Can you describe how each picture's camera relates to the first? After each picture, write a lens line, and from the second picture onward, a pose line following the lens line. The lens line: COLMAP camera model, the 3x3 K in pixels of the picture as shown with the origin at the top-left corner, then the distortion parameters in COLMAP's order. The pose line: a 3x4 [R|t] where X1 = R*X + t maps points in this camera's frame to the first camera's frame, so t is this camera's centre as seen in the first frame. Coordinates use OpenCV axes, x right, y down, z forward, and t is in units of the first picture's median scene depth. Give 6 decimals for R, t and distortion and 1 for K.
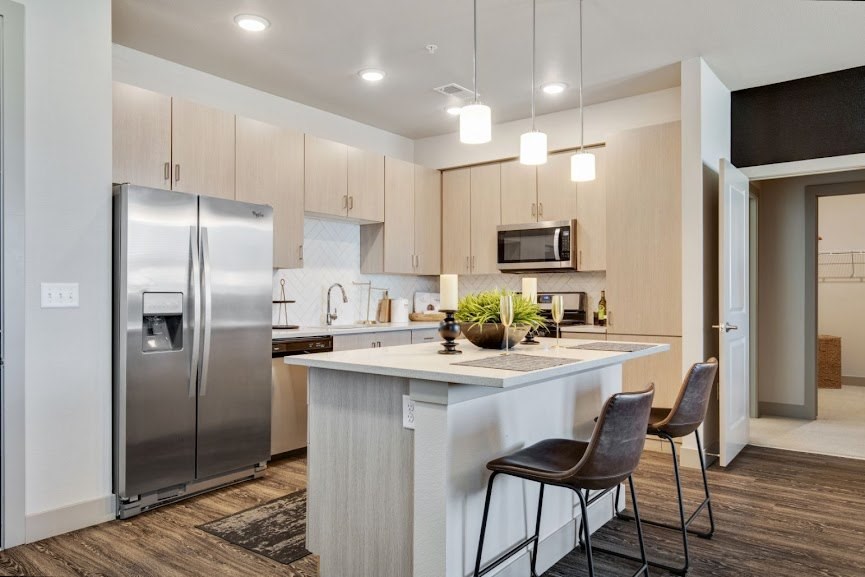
lens RADIAL K [[609.2, 0, 432.5], [0, 609.2, 288.5], [0, 0, 1]] dist [0.004784, 0.001862]
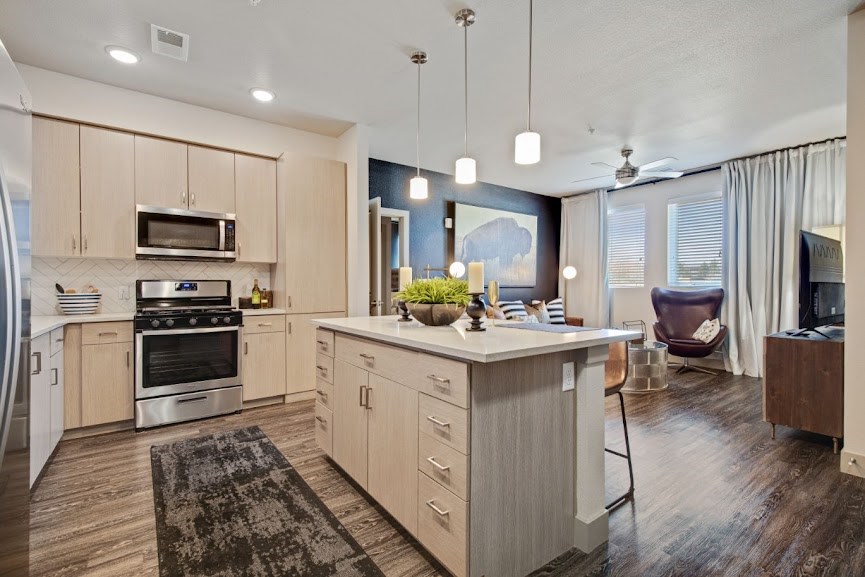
lens RADIAL K [[394.3, 0, 432.5], [0, 394.3, 288.5], [0, 0, 1]] dist [0.003305, 0.000293]
pose [[0.291472, -0.003009, 0.956575, -0.366590], [-0.012321, 0.999900, 0.006900, 0.012243], [-0.956500, -0.013797, 0.291406, 0.446509]]
